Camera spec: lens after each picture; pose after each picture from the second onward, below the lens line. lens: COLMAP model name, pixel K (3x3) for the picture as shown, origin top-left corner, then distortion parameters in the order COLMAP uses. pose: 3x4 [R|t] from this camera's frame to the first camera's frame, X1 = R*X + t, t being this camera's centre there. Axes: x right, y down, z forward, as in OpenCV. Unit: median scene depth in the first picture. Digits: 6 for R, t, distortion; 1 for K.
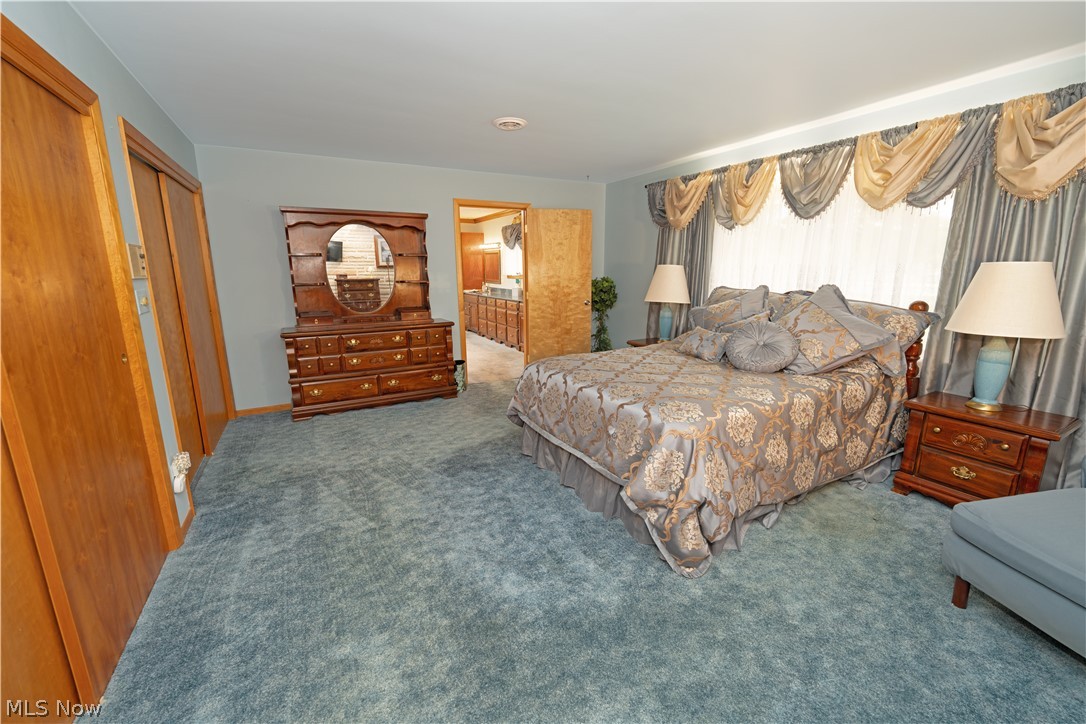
lens RADIAL K [[443.0, 0, 544.1], [0, 443.0, 361.1], [0, 0, 1]] dist [-0.003351, -0.000210]
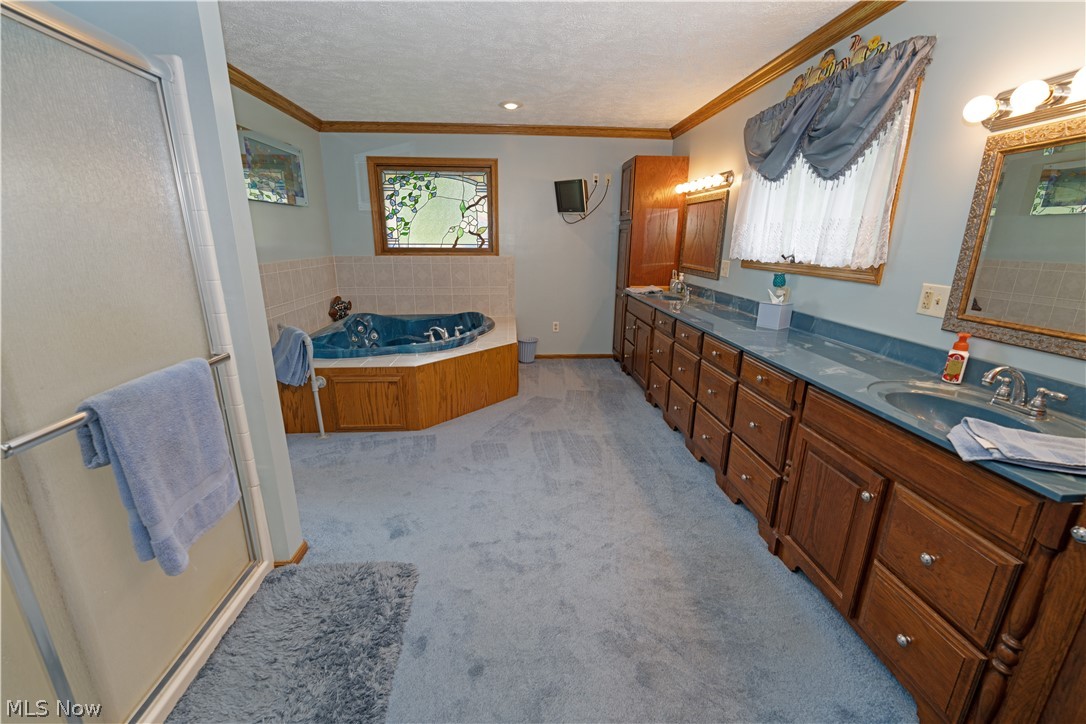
lens RADIAL K [[443.0, 0, 544.0], [0, 443.0, 364.1], [0, 0, 1]] dist [-0.003351, -0.000210]
pose [[0.907617, 0.125846, -0.400493, -0.068743], [-0.098394, 0.991206, 0.088480, -0.114129], [0.408106, -0.040900, 0.912018, 0.547325]]
